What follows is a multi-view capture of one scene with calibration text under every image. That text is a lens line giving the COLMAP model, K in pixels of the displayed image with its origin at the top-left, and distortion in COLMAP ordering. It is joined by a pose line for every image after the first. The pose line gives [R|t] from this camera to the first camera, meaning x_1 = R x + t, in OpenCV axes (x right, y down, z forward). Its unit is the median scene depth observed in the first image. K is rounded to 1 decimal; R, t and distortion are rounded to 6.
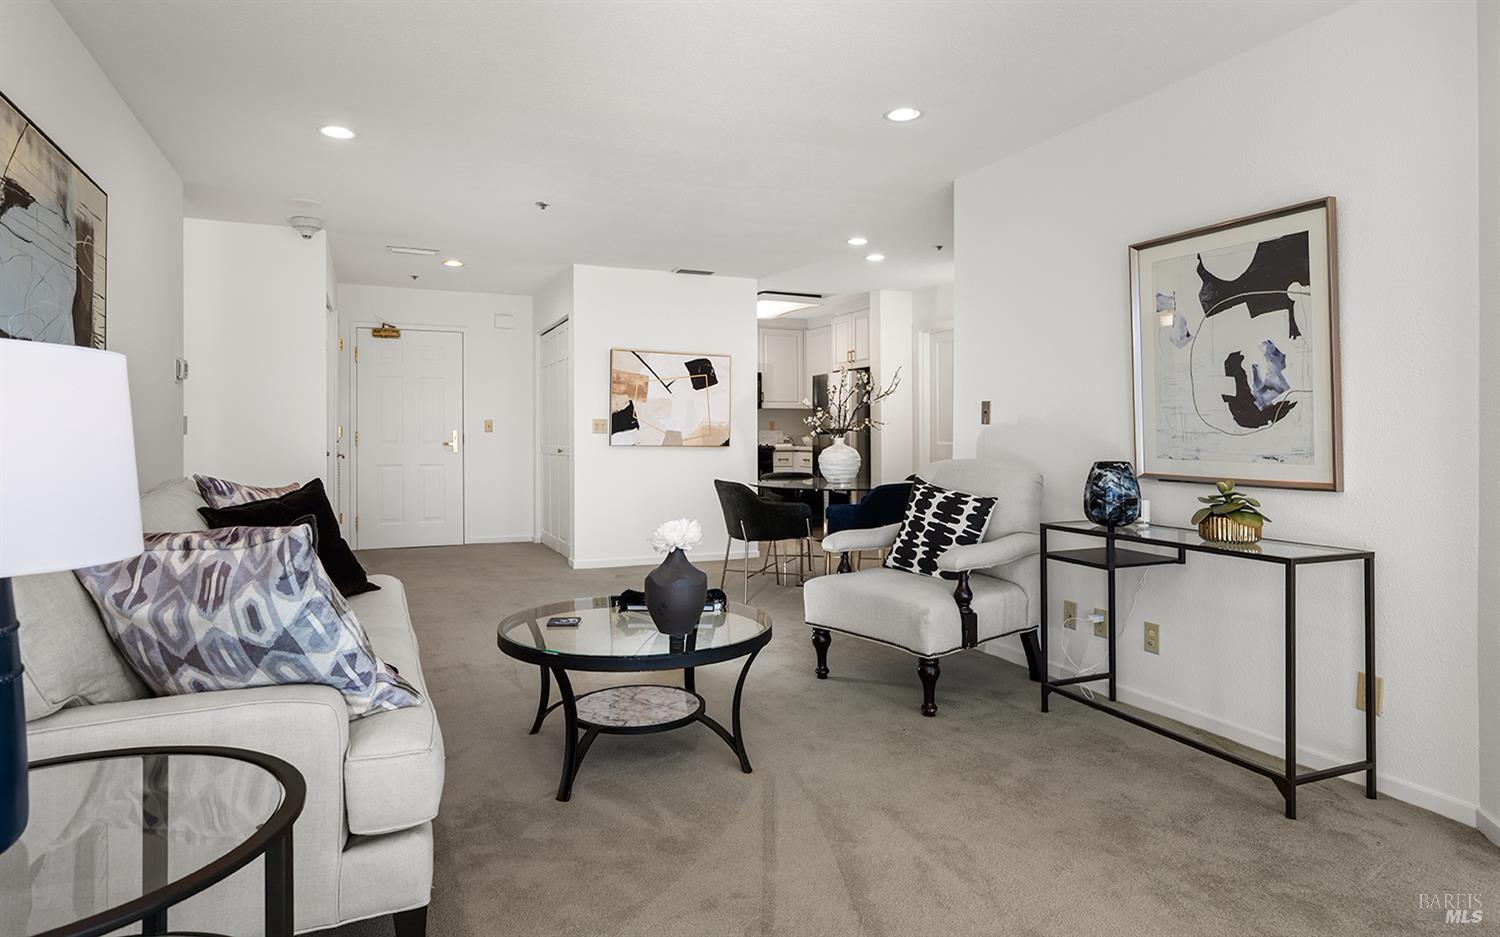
lens RADIAL K [[825.1, 0, 744.2], [0, 825.1, 428.5], [0, 0, 1]] dist [0.001790, 0.001313]
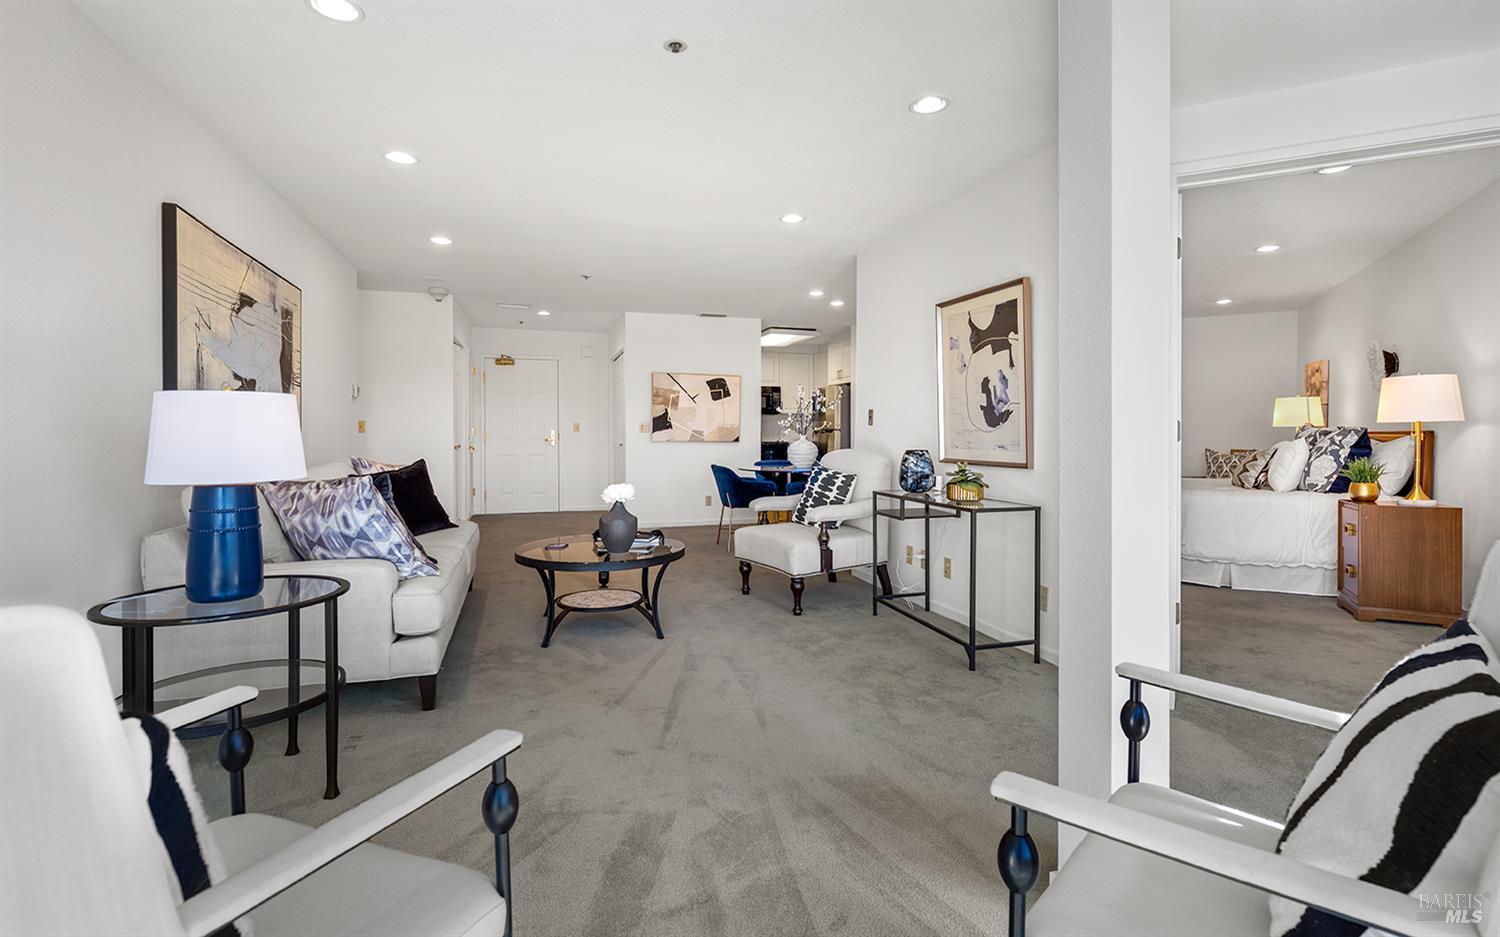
lens RADIAL K [[677.5, 0, 750.3], [0, 677.5, 439.2], [0, 0, 1]] dist [-0.000590, -0.000098]
pose [[0.993470, 0.000738, -0.114090, 0.296907], [0.000932, 0.999893, 0.014579, 0.002520], [0.114088, -0.014590, 0.993363, -0.272010]]
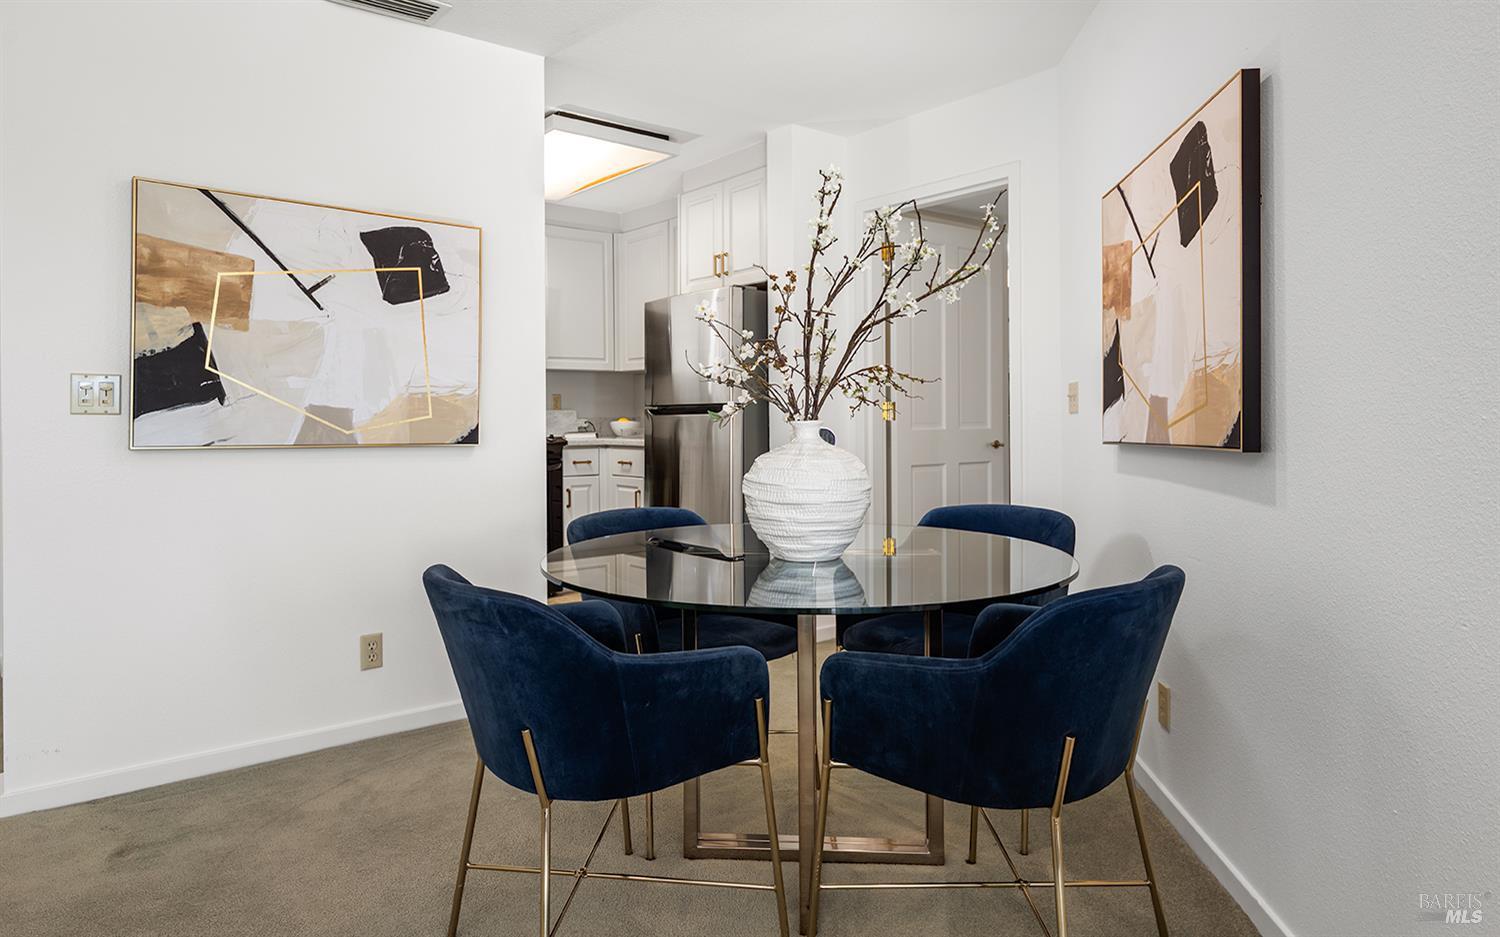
lens RADIAL K [[890.8, 0, 730.1], [0, 890.8, 403.2], [0, 0, 1]] dist [0.001503, 0.000384]
pose [[0.967298, -0.003396, 0.253619, -0.021296], [0.006096, 0.999933, -0.009861, 0.014638], [-0.253568, 0.011085, 0.967254, 1.232830]]
